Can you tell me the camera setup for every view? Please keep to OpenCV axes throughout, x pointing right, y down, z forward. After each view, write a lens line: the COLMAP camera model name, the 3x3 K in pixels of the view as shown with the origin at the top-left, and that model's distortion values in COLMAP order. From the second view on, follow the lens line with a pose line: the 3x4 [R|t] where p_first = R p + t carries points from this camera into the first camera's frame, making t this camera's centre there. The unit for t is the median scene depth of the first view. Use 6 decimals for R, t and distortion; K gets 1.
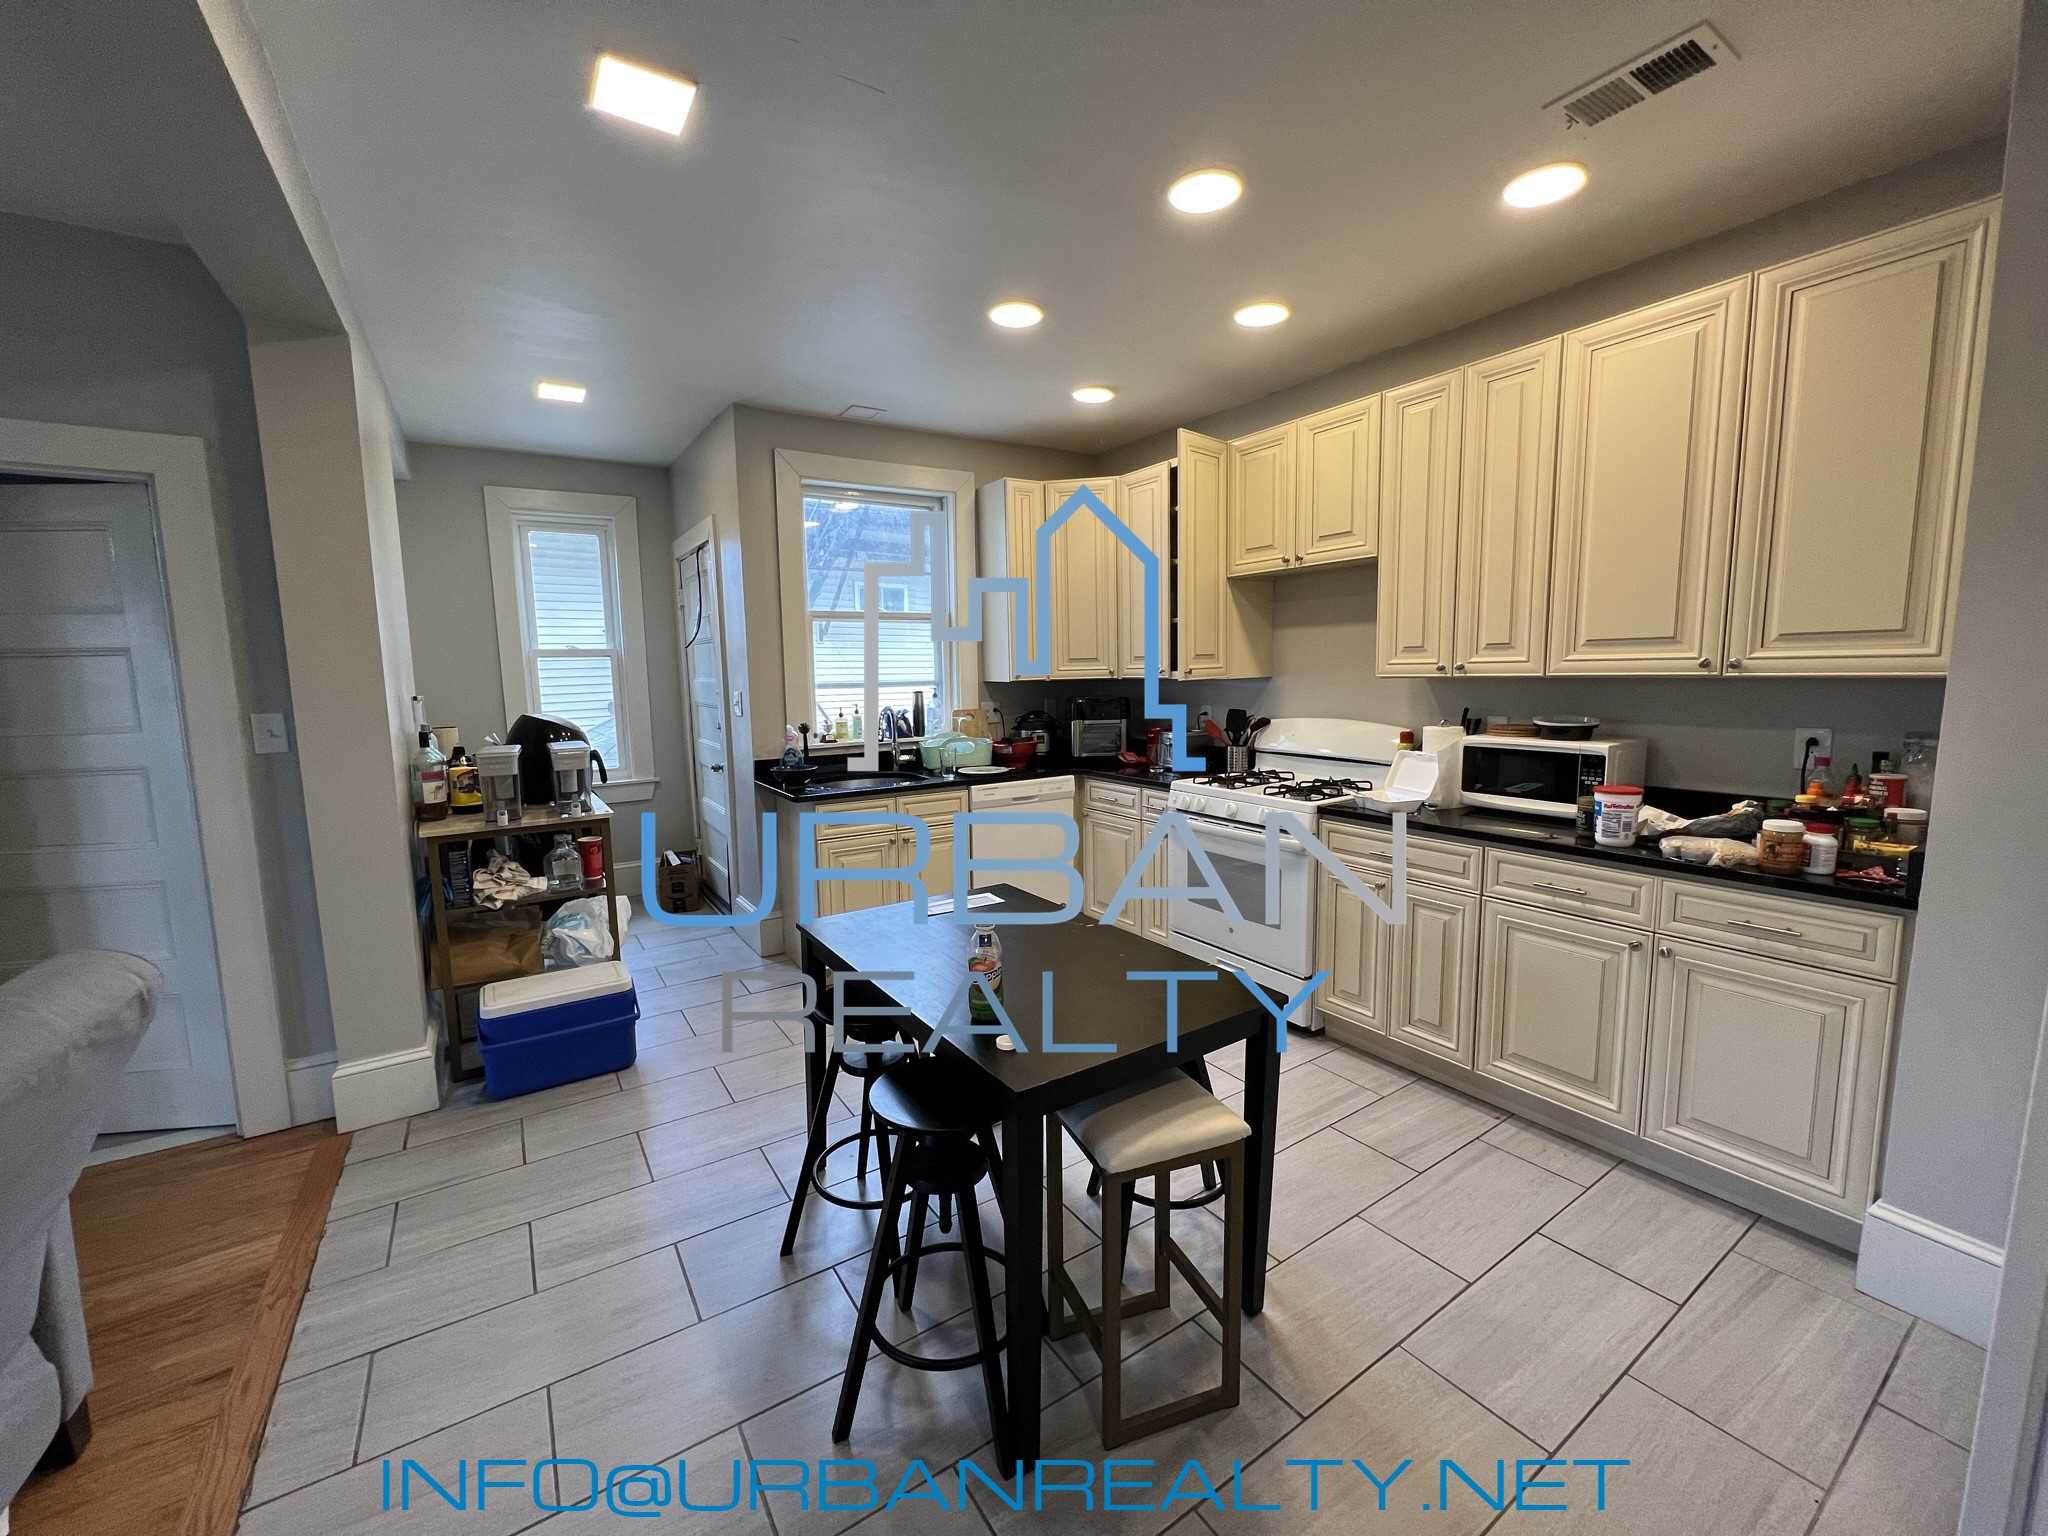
lens RADIAL K [[814.0, 0, 1023.2], [0, 814.0, 762.8], [0, 0, 1]] dist [-0.002014, 0.000614]
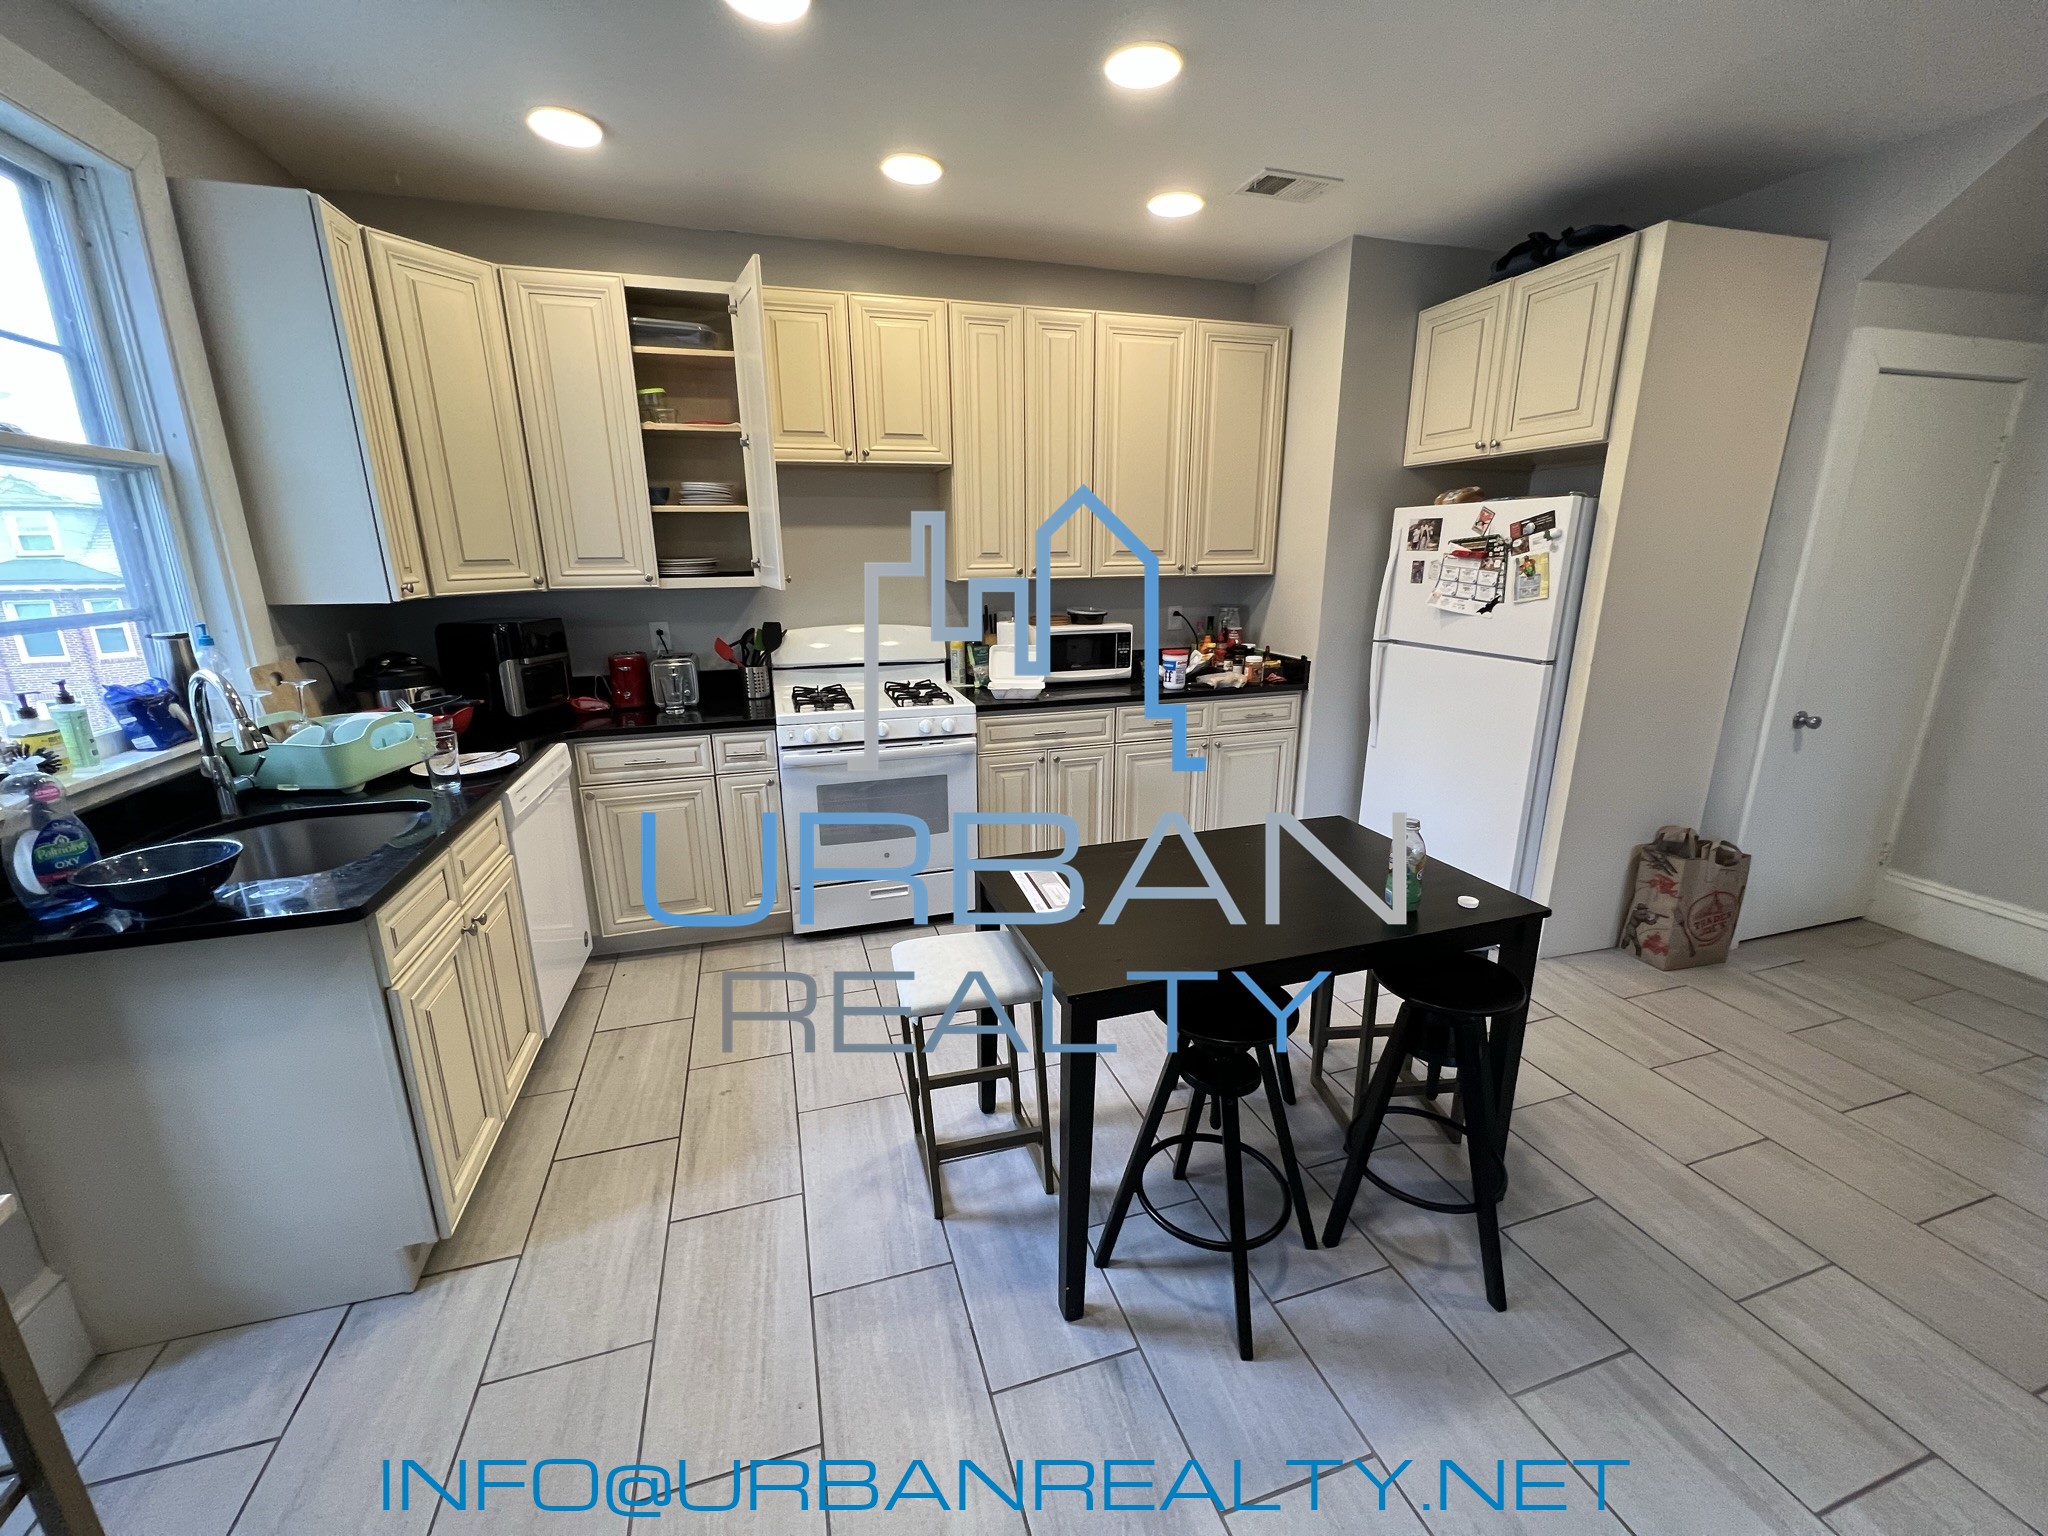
lens RADIAL K [[814.0, 0, 1023.2], [0, 814.0, 765.7], [0, 0, 1]] dist [-0.002014, 0.000614]
pose [[0.275413, -0.226005, 0.934382, -0.666948], [0.117733, 0.972585, 0.200543, -0.079959], [-0.954089, 0.054775, 0.294471, 0.671349]]
